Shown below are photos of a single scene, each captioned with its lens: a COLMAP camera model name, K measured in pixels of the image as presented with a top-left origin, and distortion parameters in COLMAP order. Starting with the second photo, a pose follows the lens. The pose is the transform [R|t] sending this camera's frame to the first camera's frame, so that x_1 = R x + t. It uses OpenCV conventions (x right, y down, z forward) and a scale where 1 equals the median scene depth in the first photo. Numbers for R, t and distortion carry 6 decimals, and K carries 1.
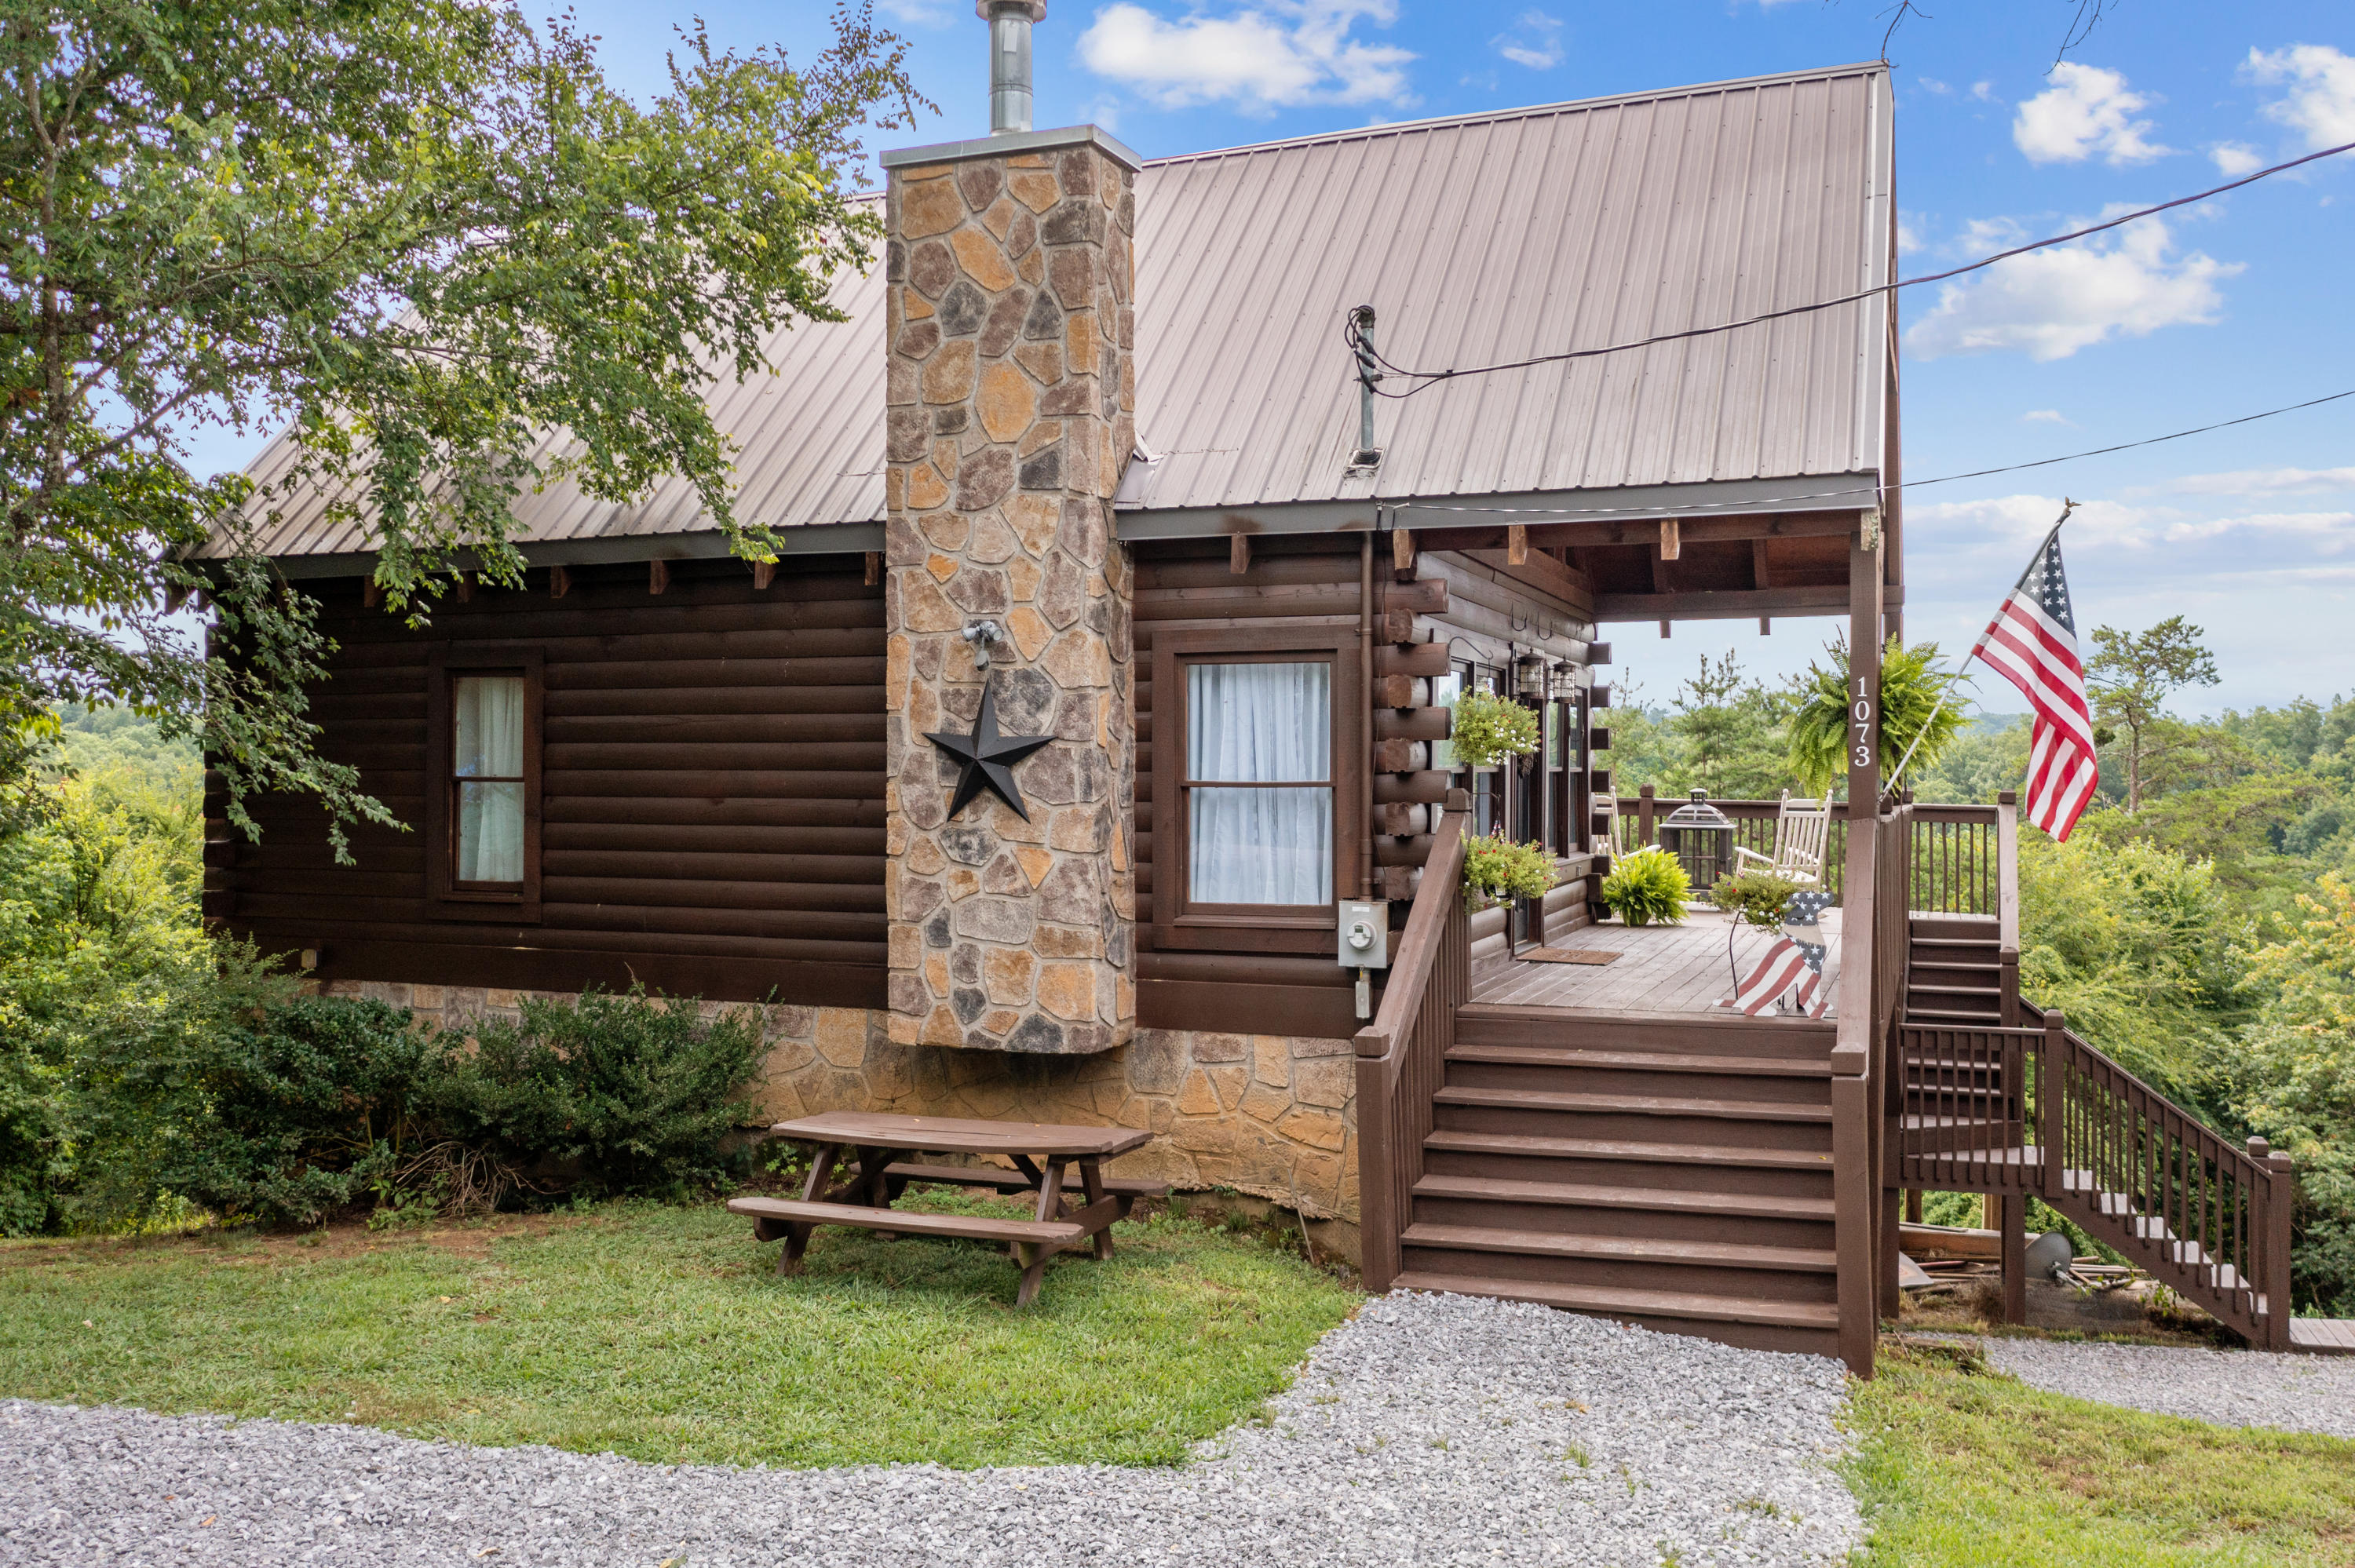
lens RADIAL K [[2002.6, 0, 1177.5], [0, 2002.6, 784.0], [0, 0, 1]] dist [0.004112, 0.000681]
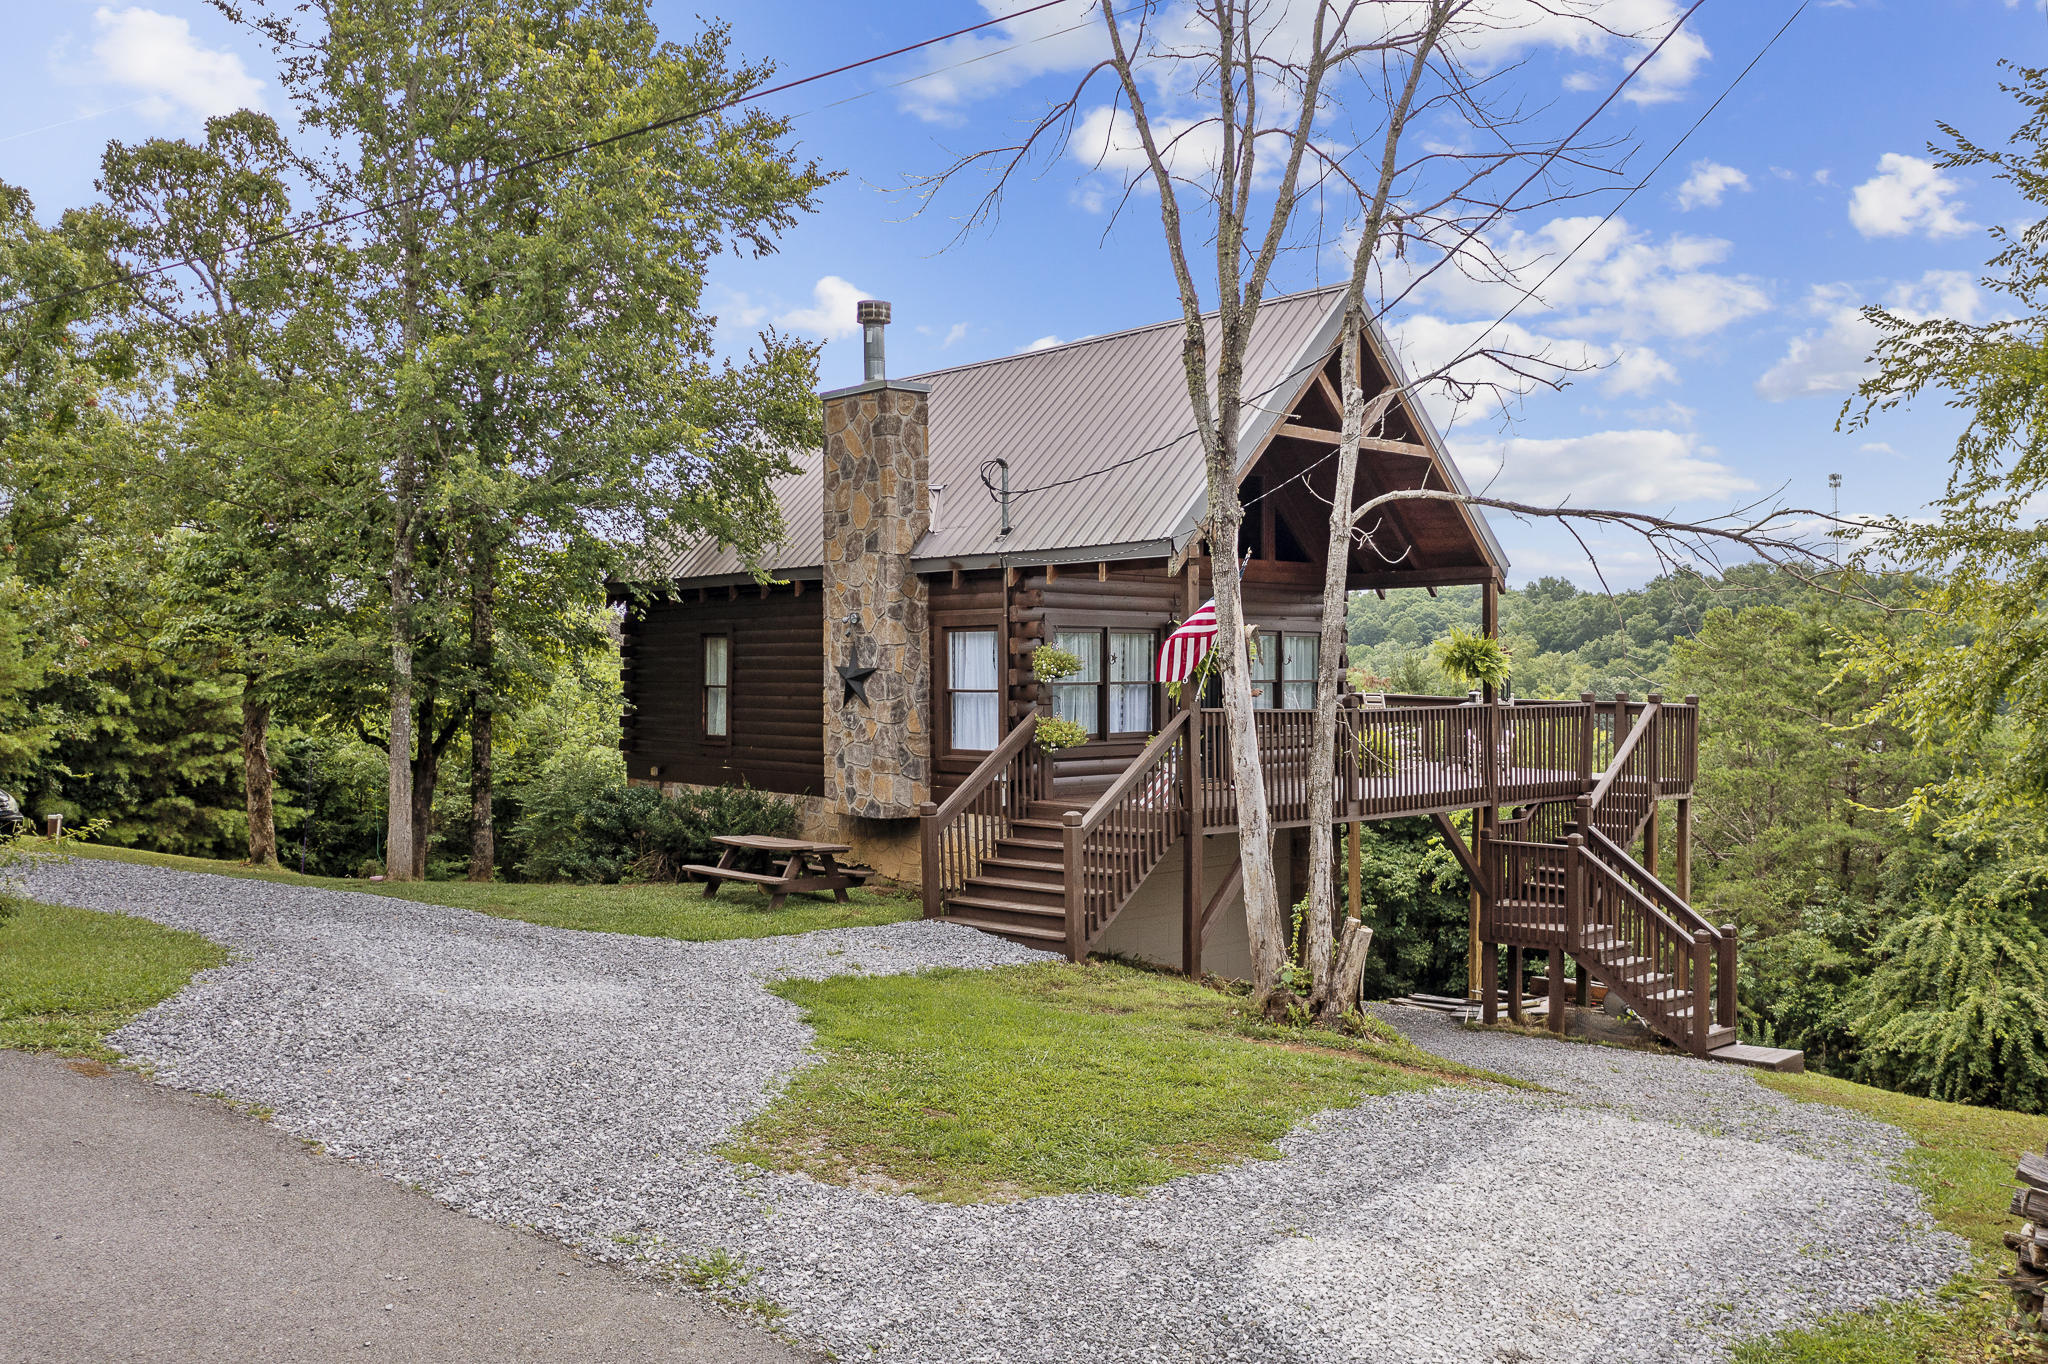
lens RADIAL K [[1621.7, 0, 1018.1], [0, 1621.7, 675.5], [0, 0, 1]] dist [-0.004963, 0.007947]
pose [[0.909676, 0.001235, -0.415316, 0.759738], [-0.003255, 0.999986, -0.004156, -0.008900], [0.415305, 0.005133, 0.909668, -0.478994]]
